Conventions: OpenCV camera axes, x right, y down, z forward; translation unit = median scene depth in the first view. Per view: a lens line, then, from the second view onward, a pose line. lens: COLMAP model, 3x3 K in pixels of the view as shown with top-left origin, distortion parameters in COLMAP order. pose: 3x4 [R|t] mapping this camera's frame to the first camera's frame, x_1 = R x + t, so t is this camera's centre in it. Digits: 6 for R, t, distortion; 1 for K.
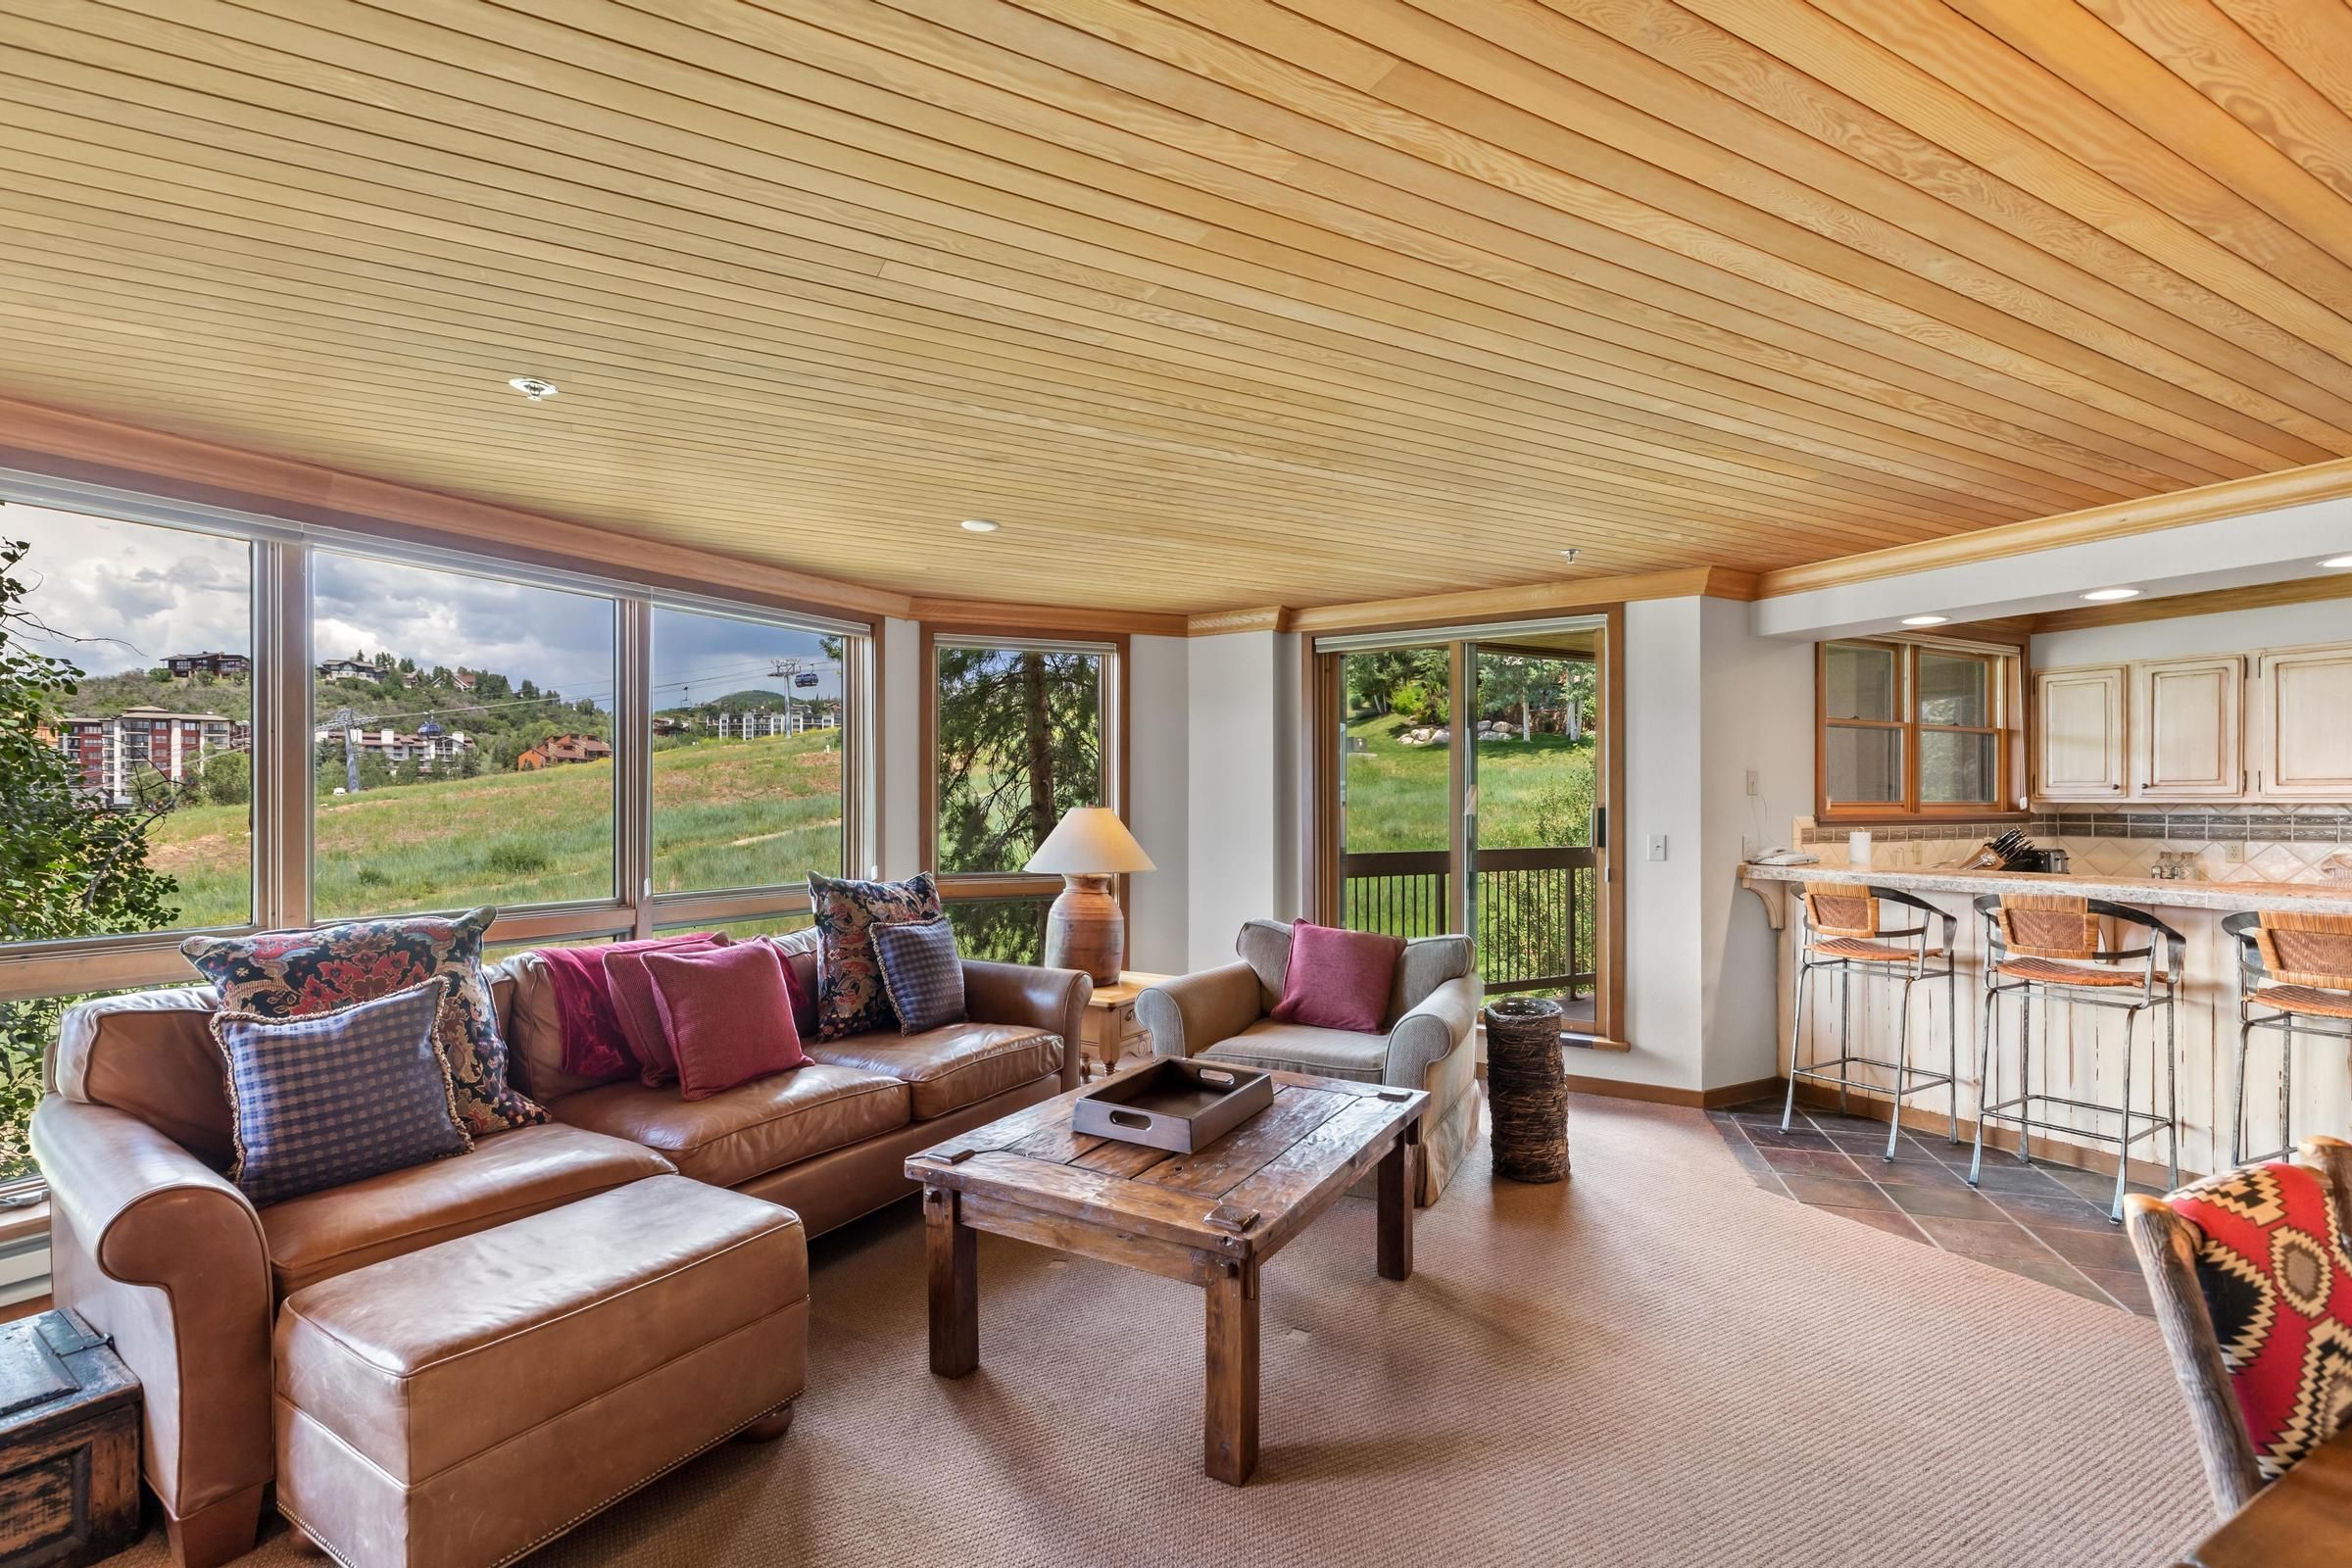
lens RADIAL K [[1053.0, 0, 1162.8], [0, 1053.0, 804.3], [0, 0, 1]] dist [0.004068, 0.000302]
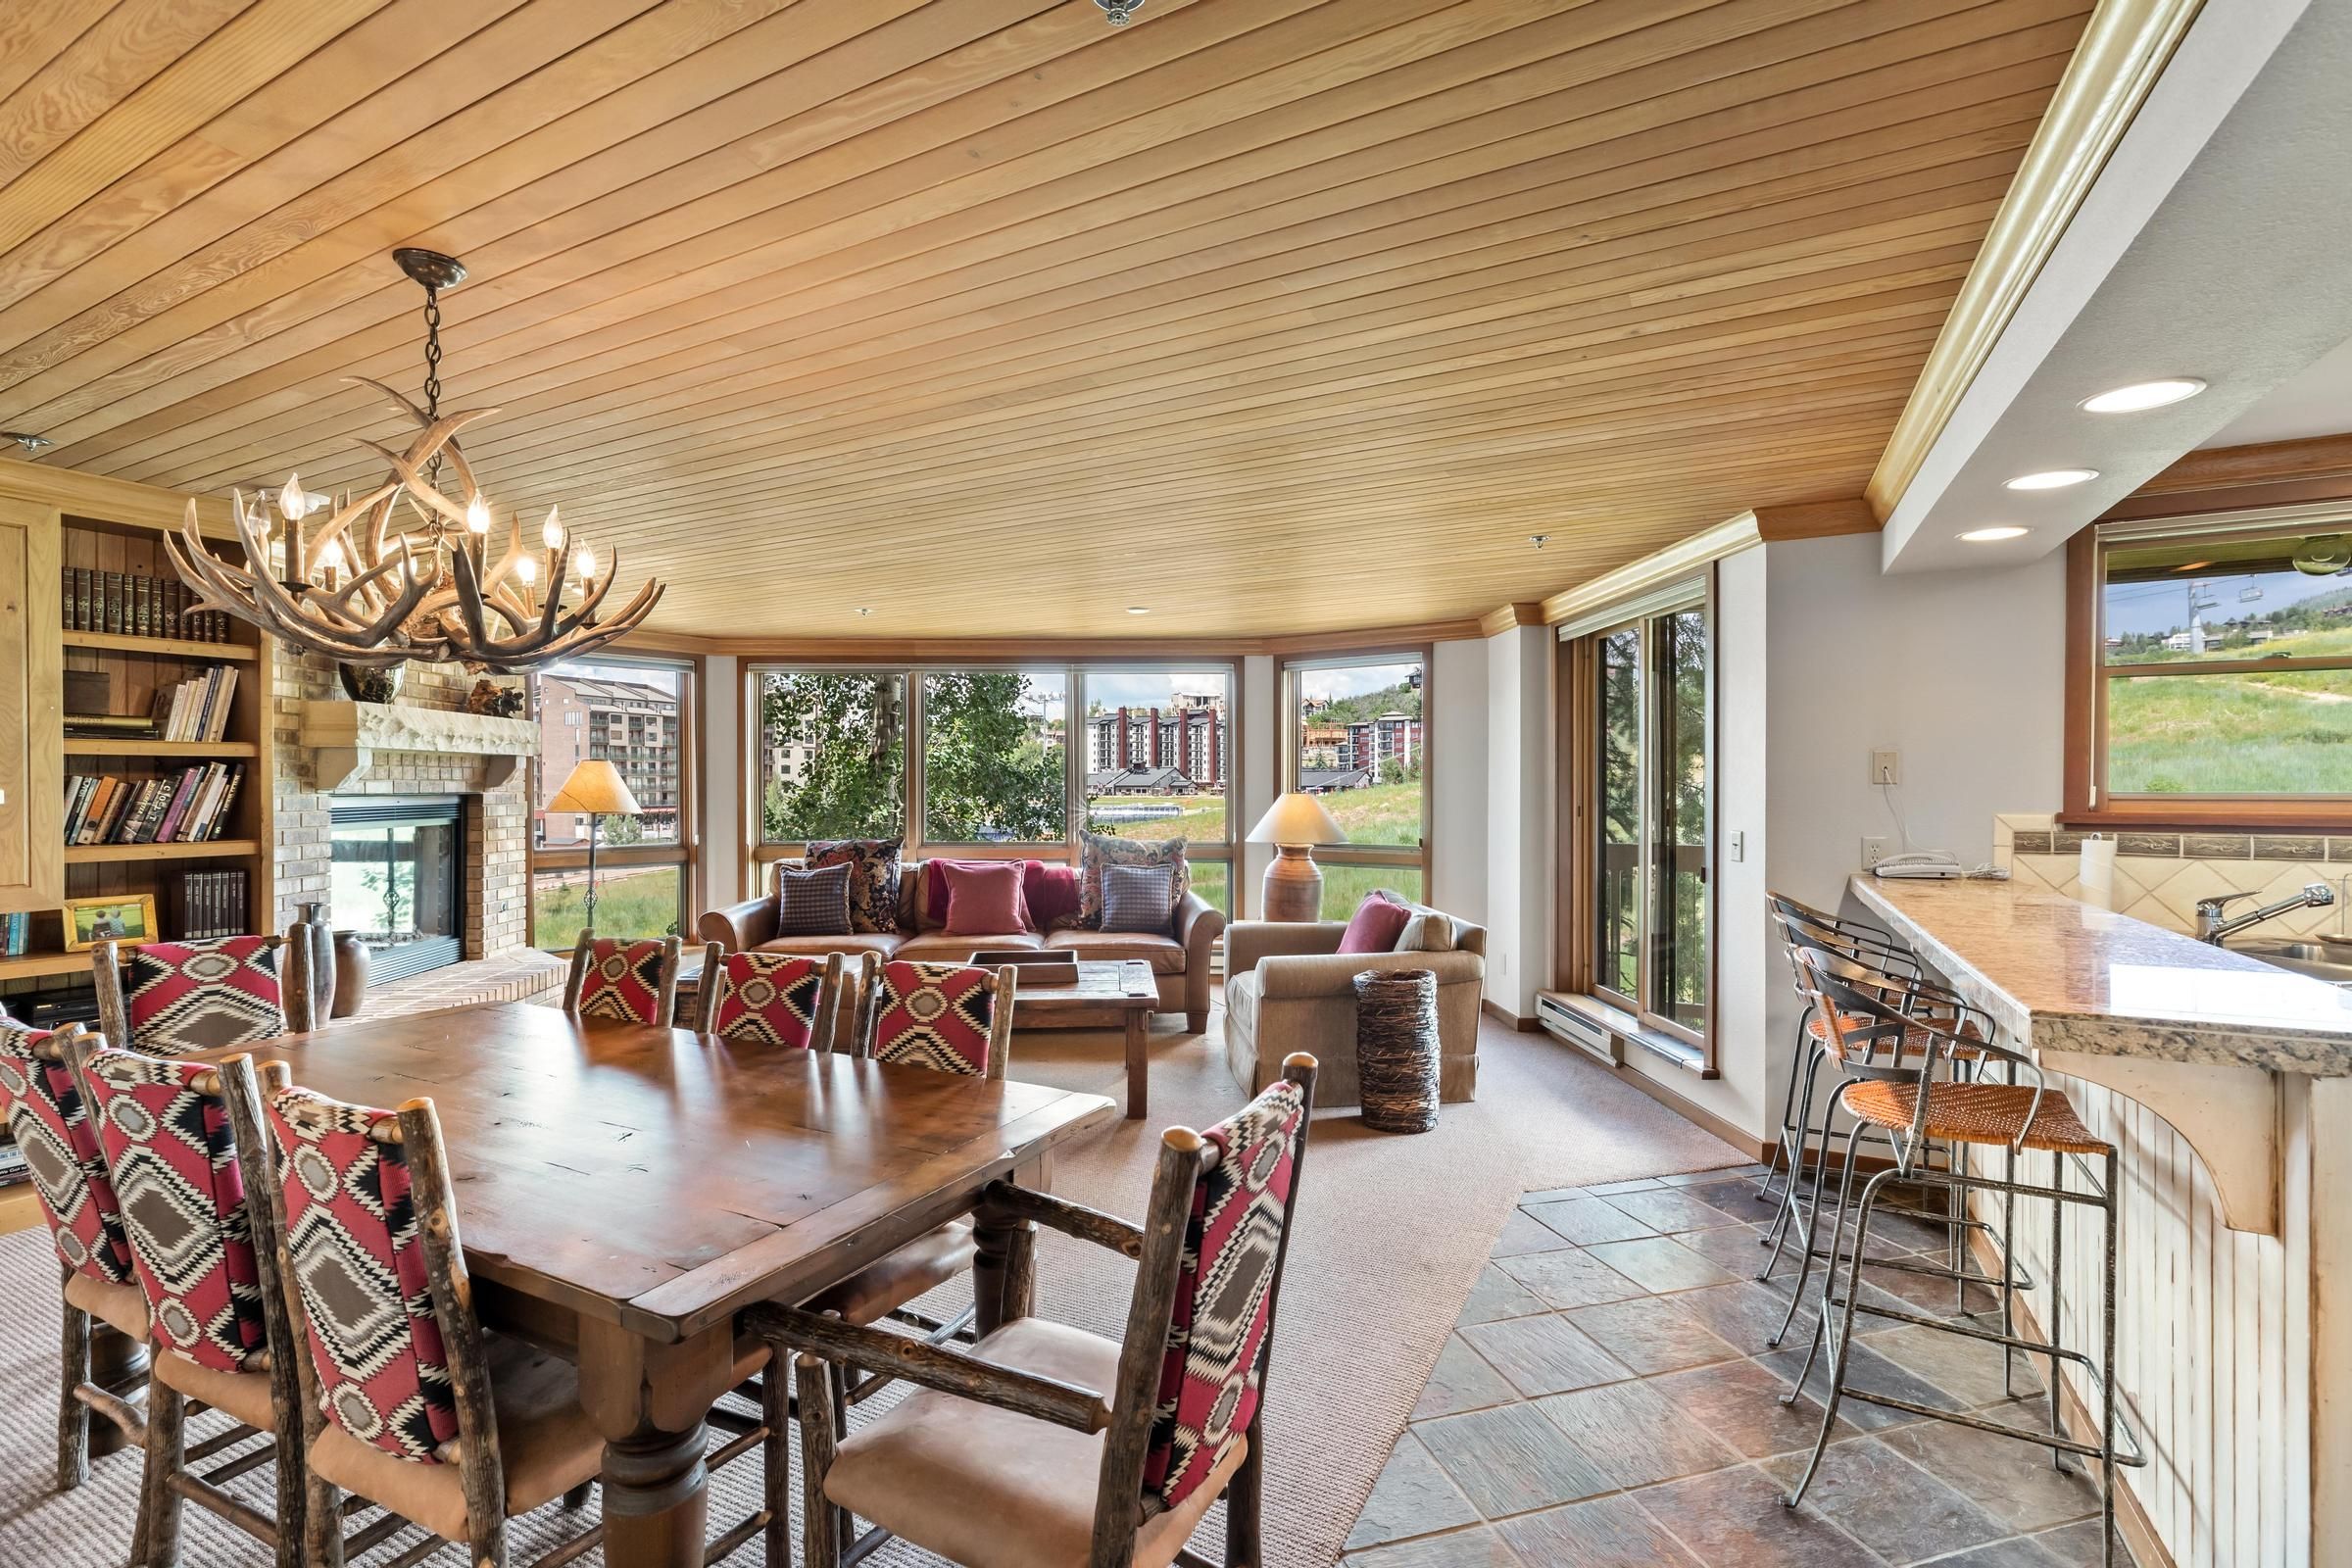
lens RADIAL K [[1047.8, 0, 1165.2], [0, 1047.8, 790.0], [0, 0, 1]] dist [0.002605, 0.000268]
pose [[0.554685, 0.005826, -0.832040, 0.816470], [-0.000925, 0.999979, 0.006385, -0.008209], [0.832060, -0.002772, 0.554679, 0.135338]]
